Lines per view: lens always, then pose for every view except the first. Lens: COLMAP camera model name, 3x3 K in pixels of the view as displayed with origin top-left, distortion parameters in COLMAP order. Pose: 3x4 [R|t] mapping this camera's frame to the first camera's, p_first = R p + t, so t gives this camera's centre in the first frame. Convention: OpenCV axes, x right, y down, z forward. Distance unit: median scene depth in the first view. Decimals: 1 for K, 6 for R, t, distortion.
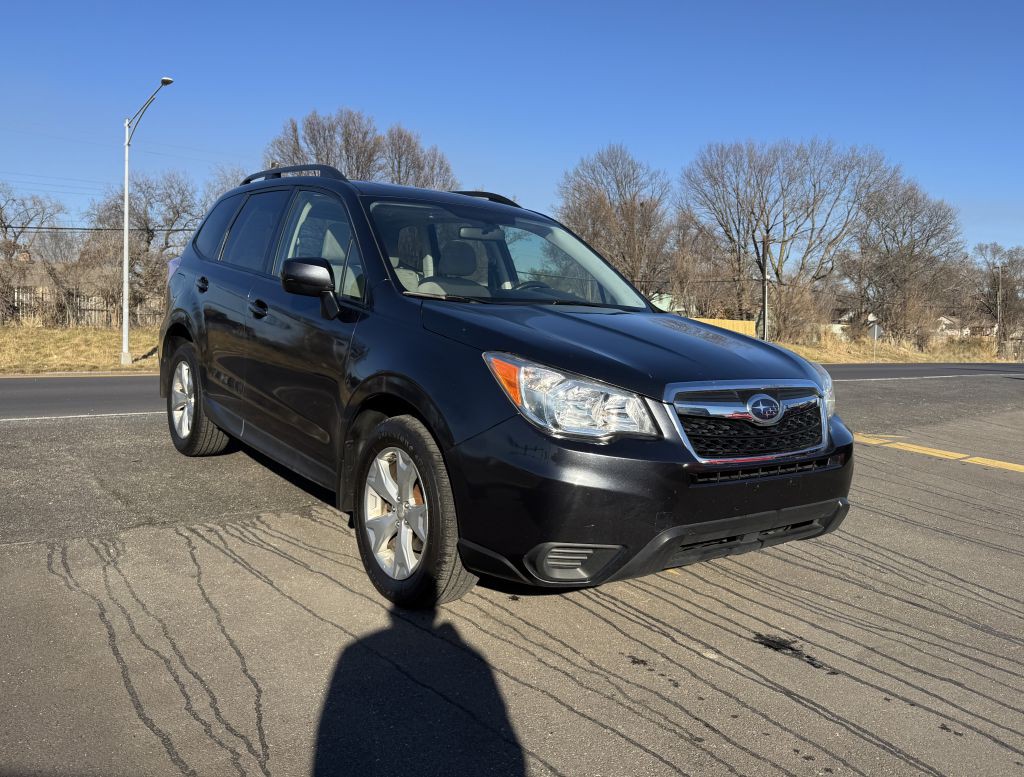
lens RADIAL K [[817.3, 0, 534.9], [0, 817.3, 379.6], [0, 0, 1]] dist [0.026071, -0.032065]
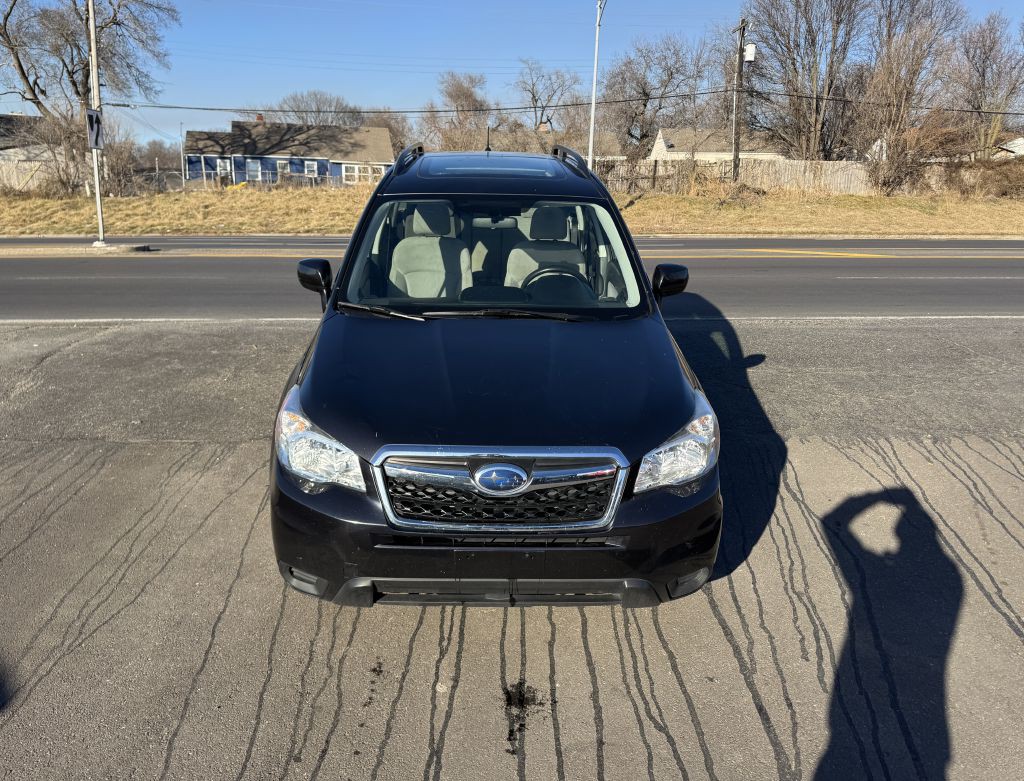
lens RADIAL K [[762.9, 0, 489.0], [0, 762.9, 389.0], [0, 0, 1]] dist [0.021092, -0.018390]
pose [[0.794633, 0.150716, -0.588084, 0.608384], [-0.026956, 0.976497, 0.213837, -0.203790], [0.606491, -0.154069, 0.780020, 0.235105]]
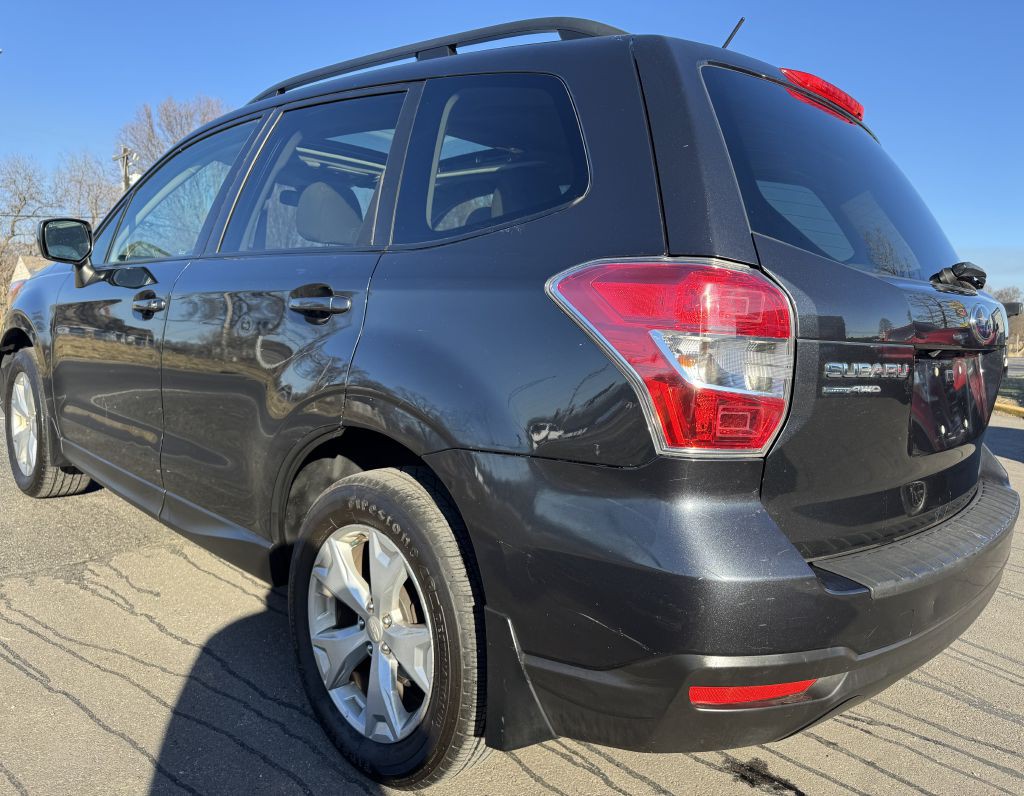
lens RADIAL K [[761.4, 0, 535.9], [0, 761.4, 400.1], [0, 0, 1]] dist [-0.015776, 0.008999]
pose [[0.985110, -0.013515, 0.171392, 0.007080], [0.006599, 0.999143, 0.040860, -0.016767], [-0.171797, -0.039121, 0.984355, 0.323551]]
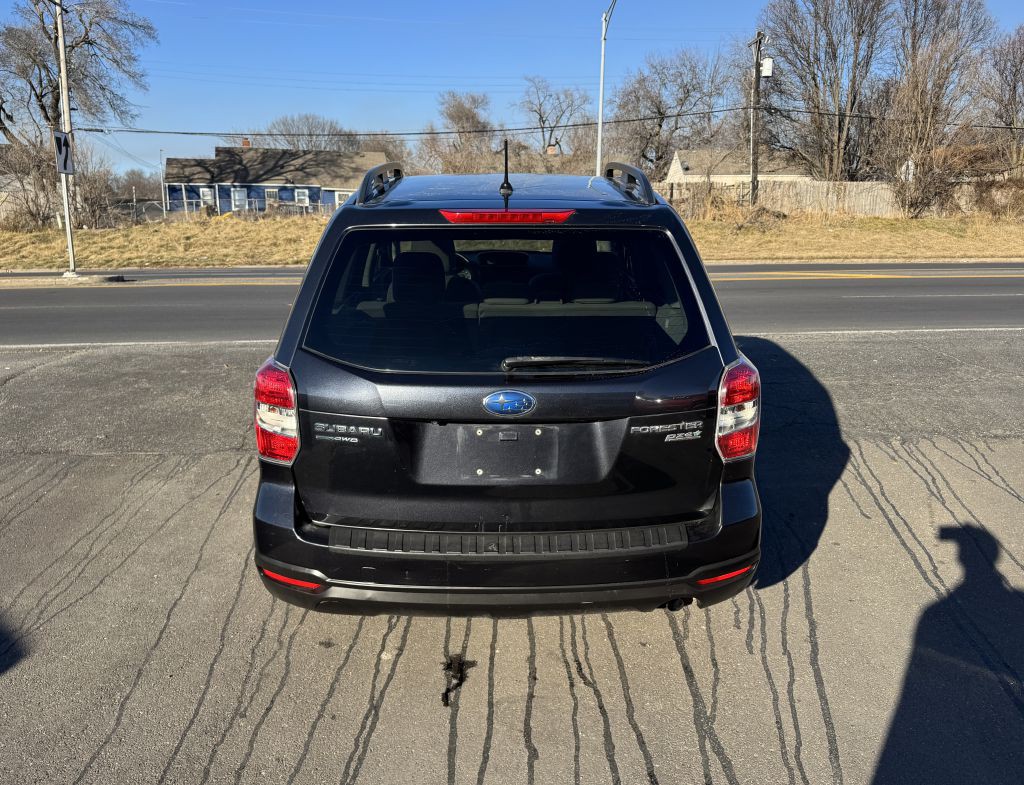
lens RADIAL K [[822.4, 0, 512.4], [0, 822.4, 432.2], [0, 0, 1]] dist [0.028014, -0.027911]
pose [[0.805222, 0.136821, -0.576972, 0.739430], [-0.014678, 0.977317, 0.211273, -0.161003], [0.592791, -0.161653, 0.788966, 0.191892]]
